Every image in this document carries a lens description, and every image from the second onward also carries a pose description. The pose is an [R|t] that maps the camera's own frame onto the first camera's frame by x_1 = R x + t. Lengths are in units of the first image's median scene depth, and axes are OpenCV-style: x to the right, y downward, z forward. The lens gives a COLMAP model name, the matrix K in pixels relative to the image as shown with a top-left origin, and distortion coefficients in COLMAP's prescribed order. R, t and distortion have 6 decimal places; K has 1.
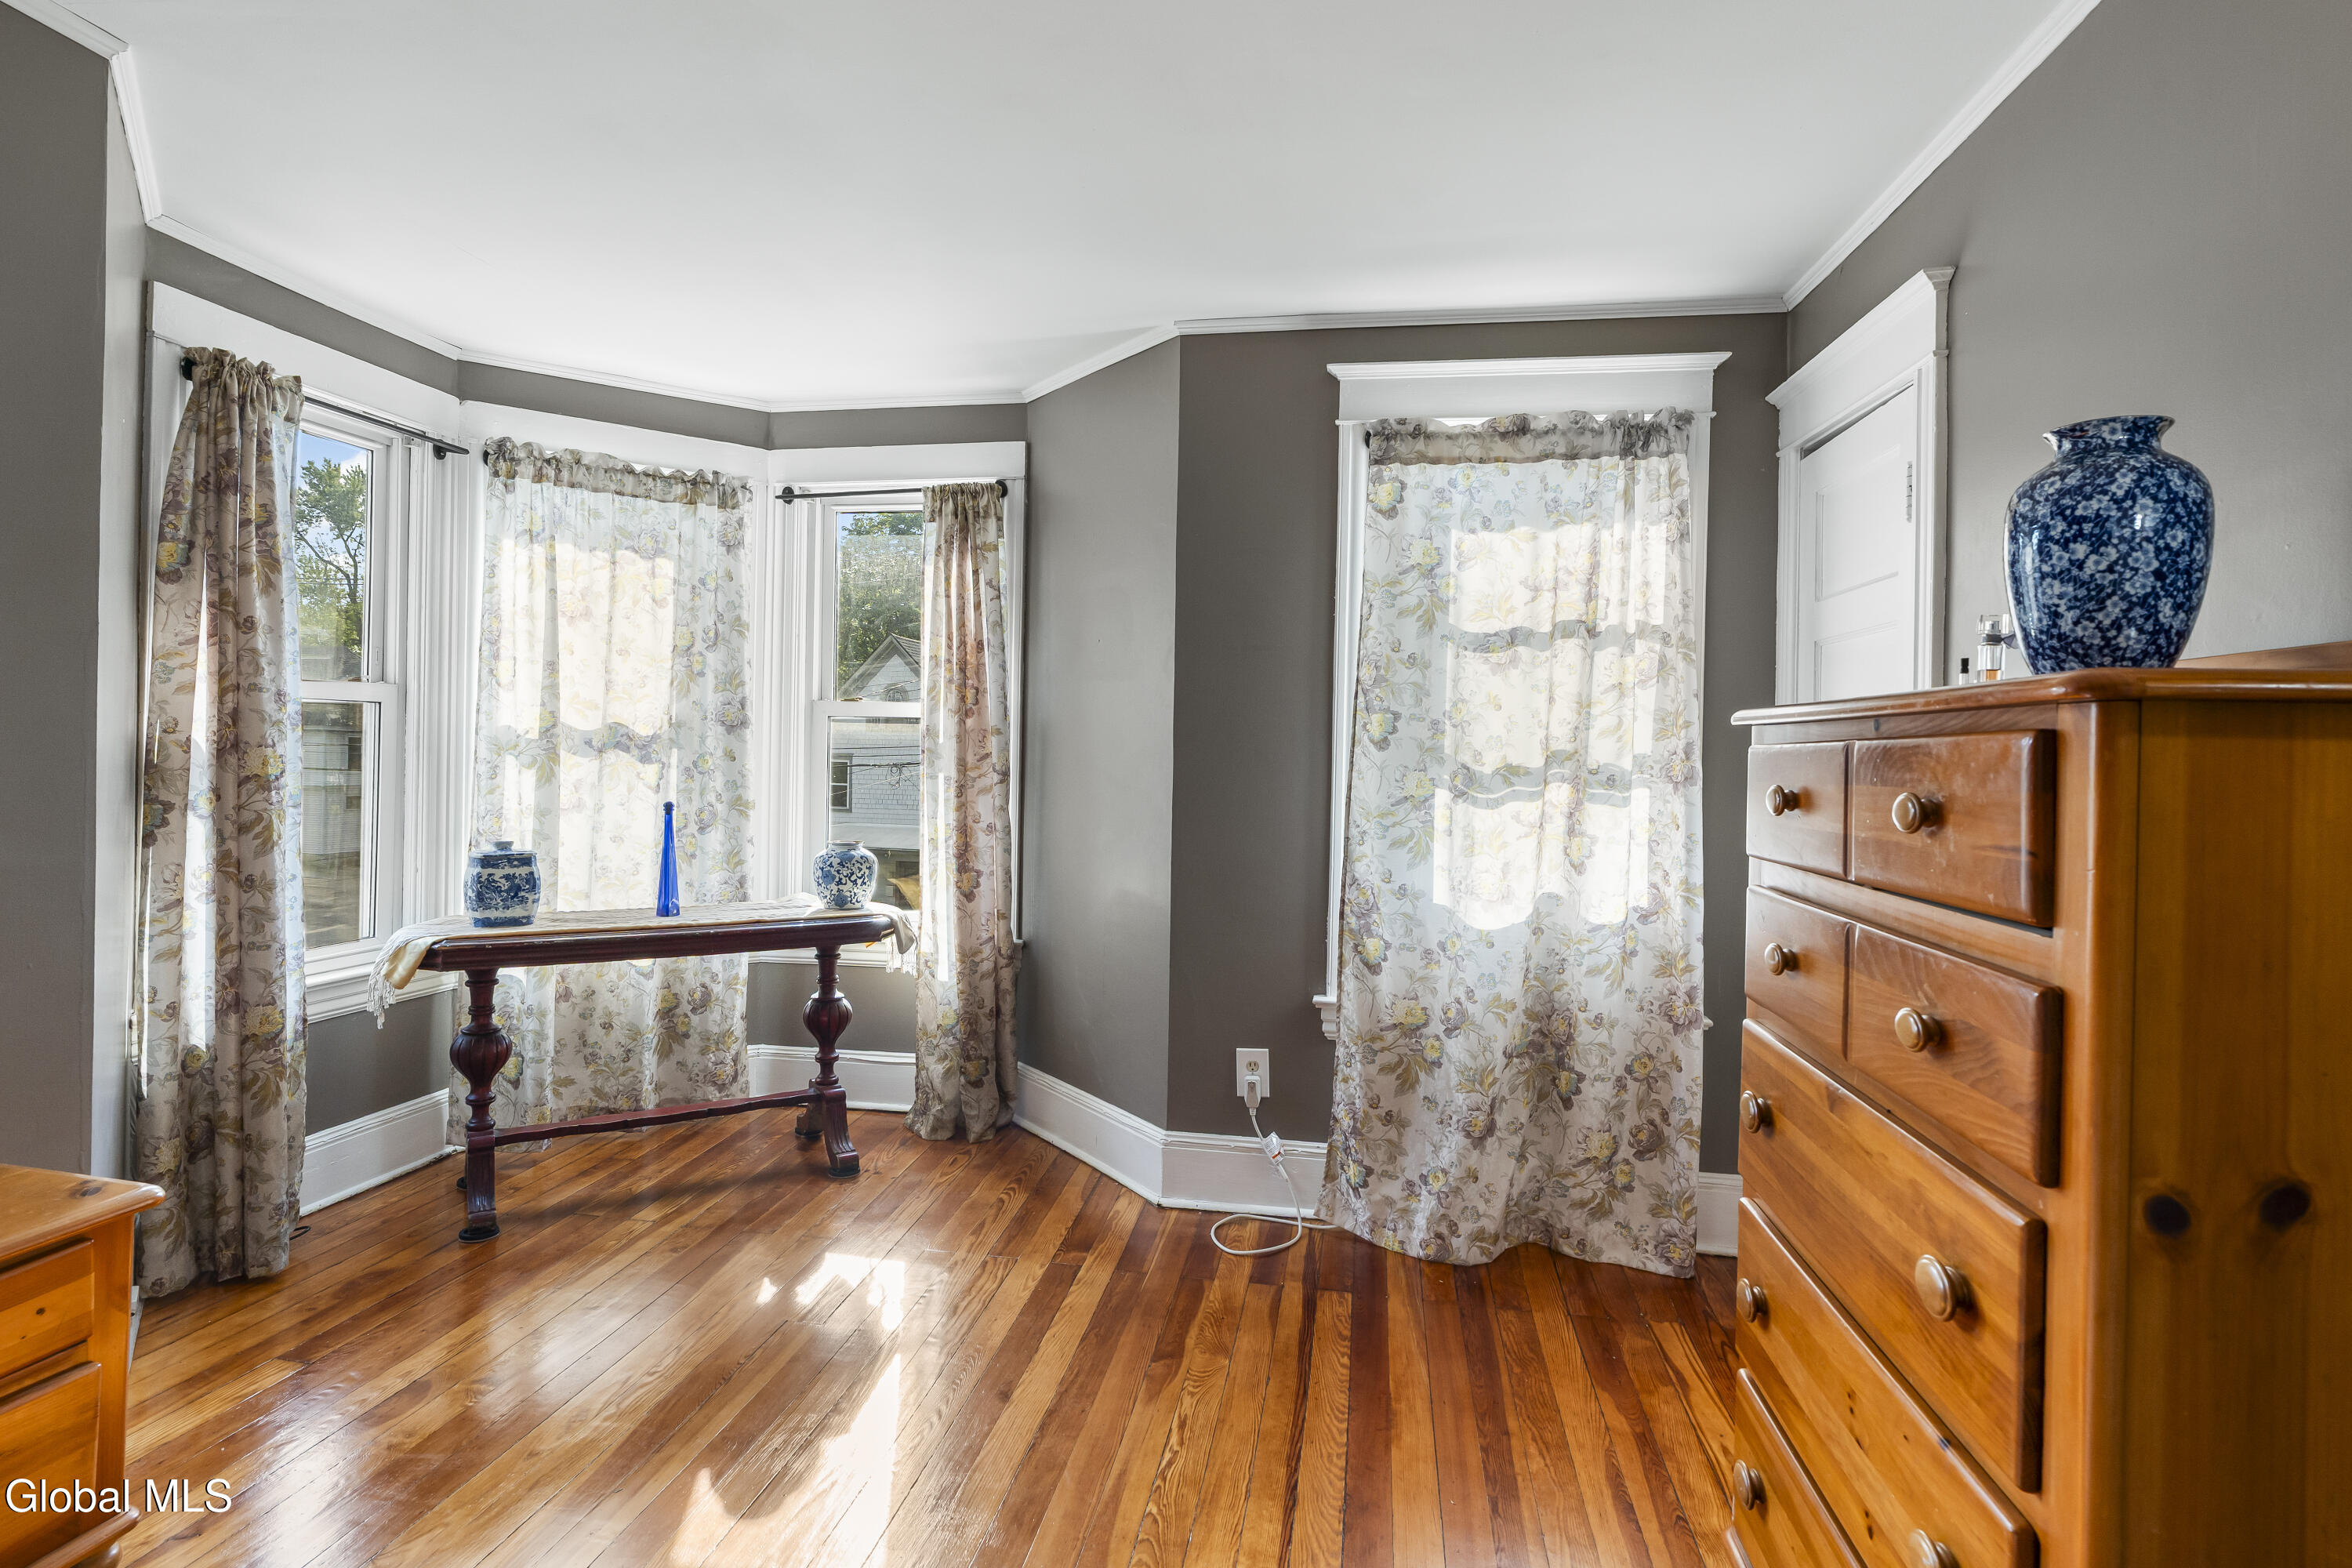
lens RADIAL K [[1218.1, 0, 1166.1], [0, 1218.1, 747.6], [0, 0, 1]] dist [0.000100, 0.000560]
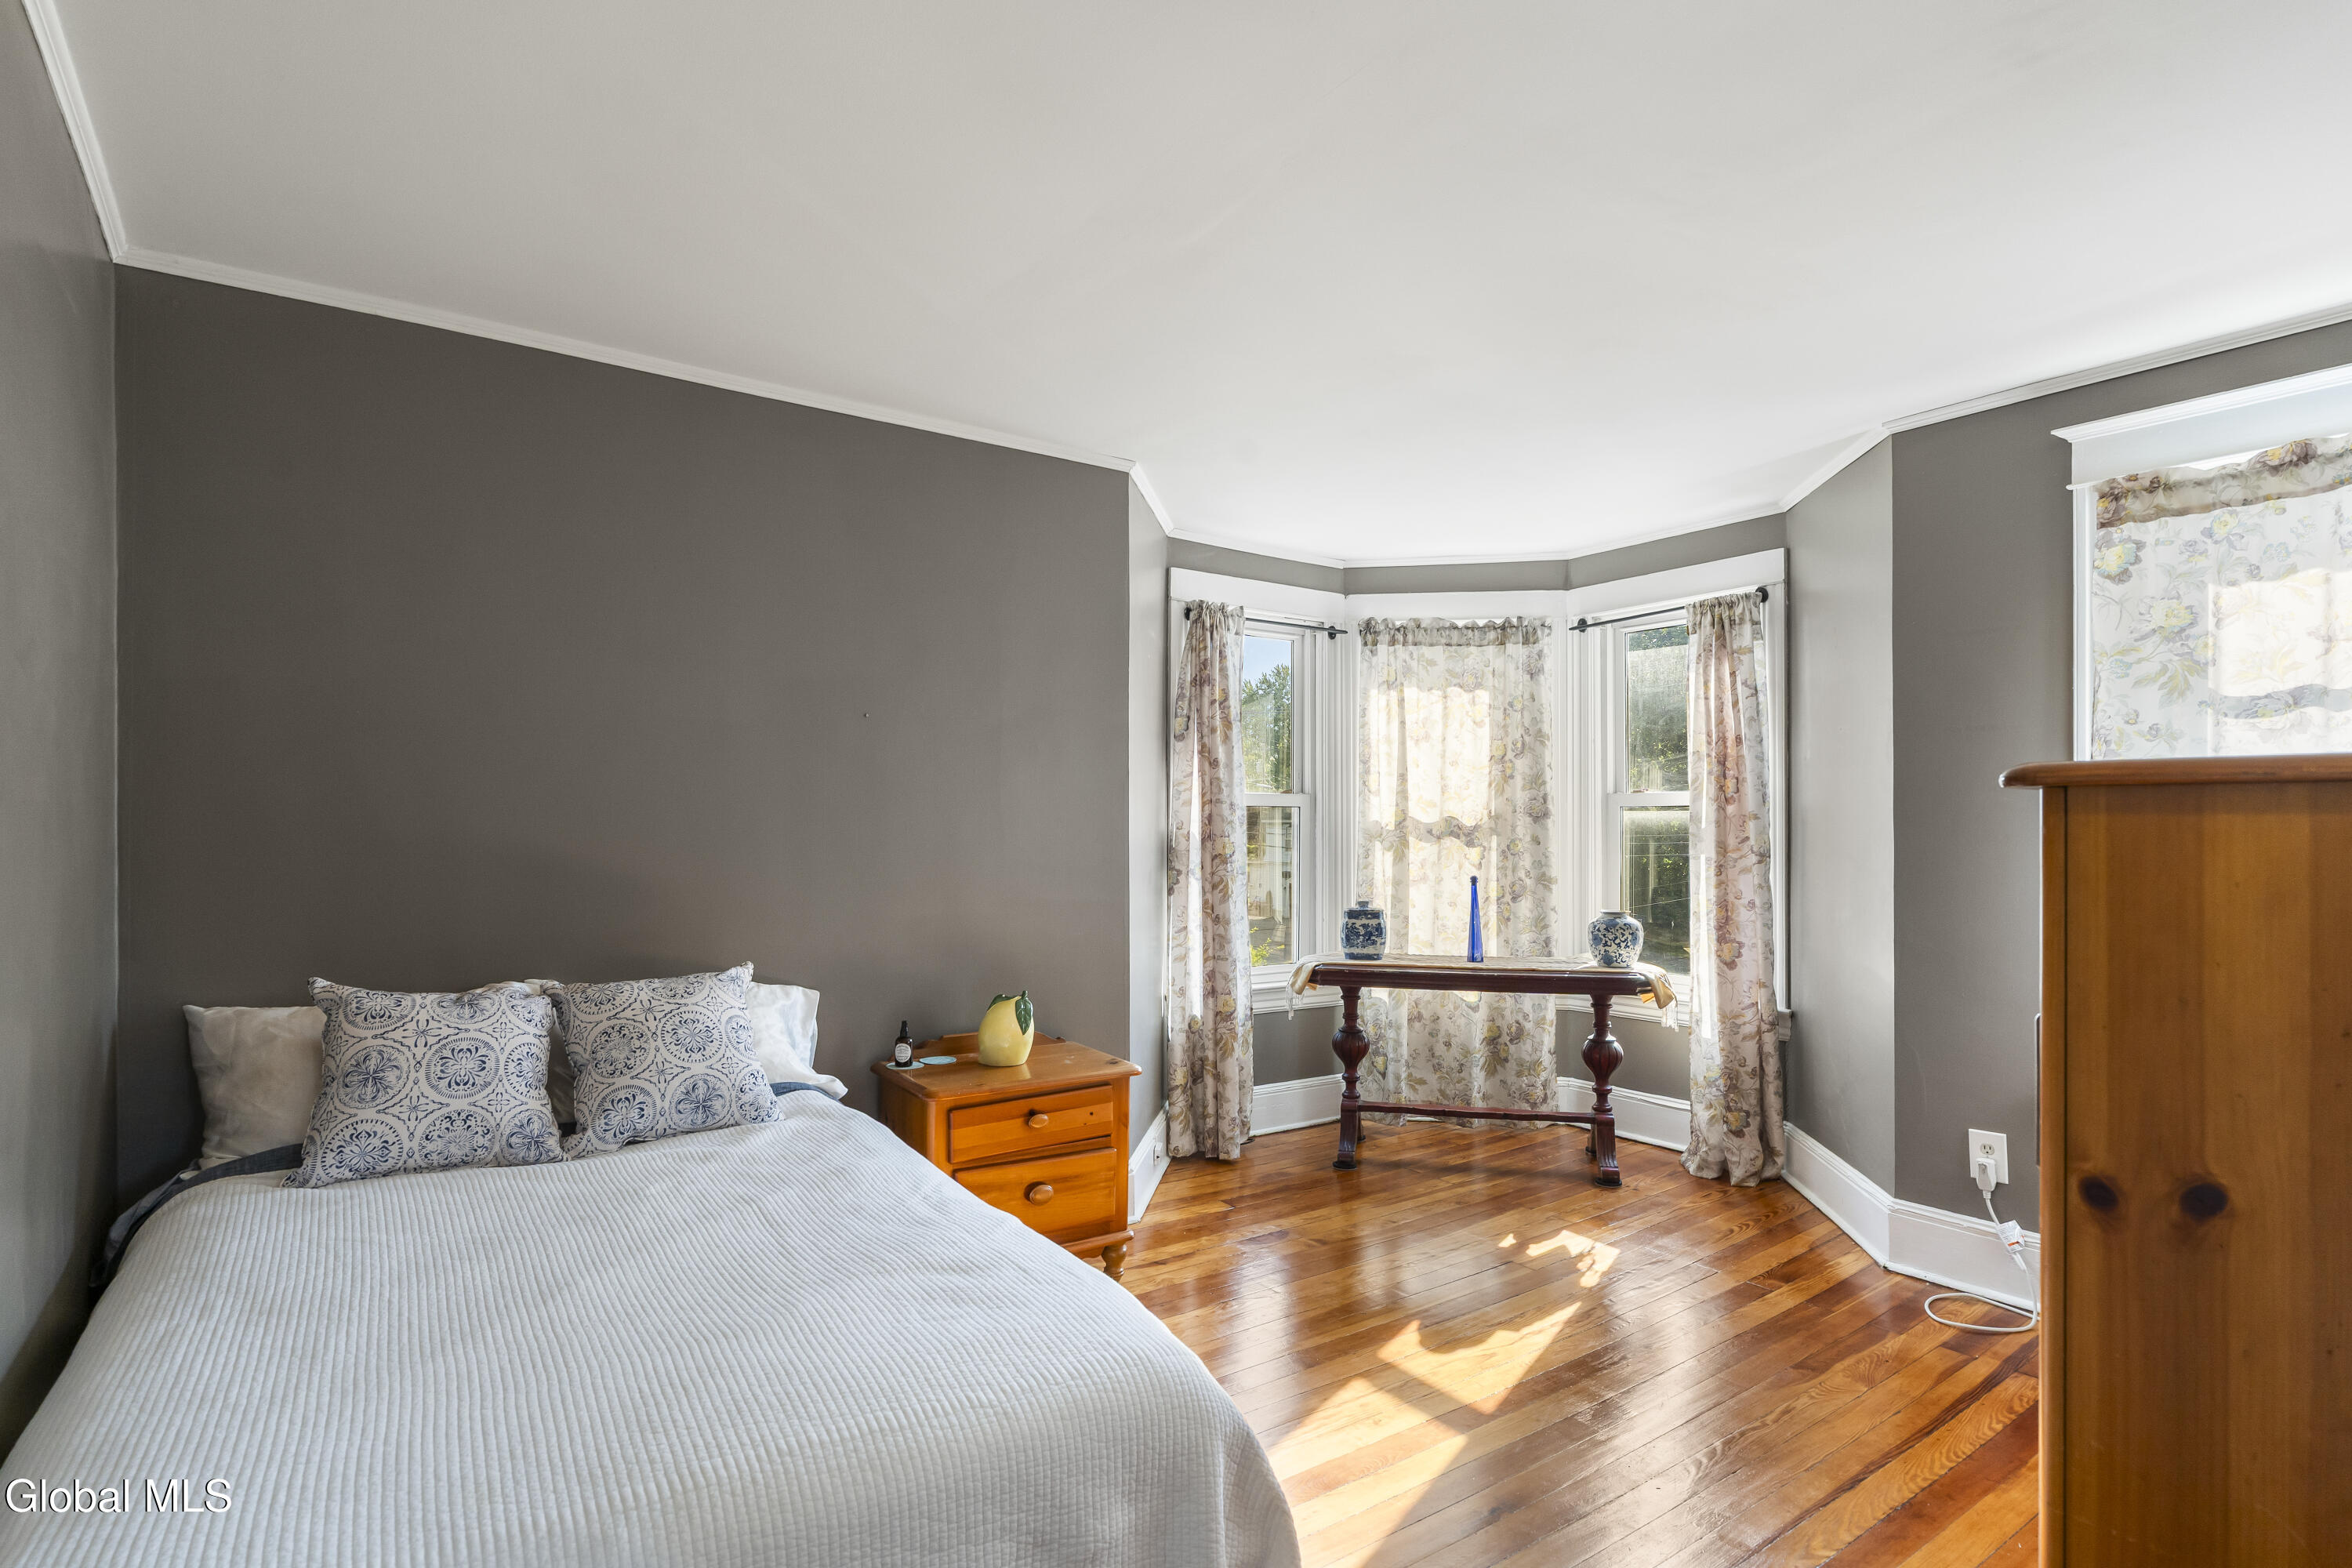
lens RADIAL K [[1174.2, 0, 1174.1], [0, 1174.2, 825.0], [0, 0, 1]] dist [0.001548, 0.000716]
pose [[0.711187, -0.016686, -0.702805, 0.274708], [0.010852, 0.999860, -0.012758, 0.002244], [0.702919, 0.001446, 0.711268, -0.146193]]
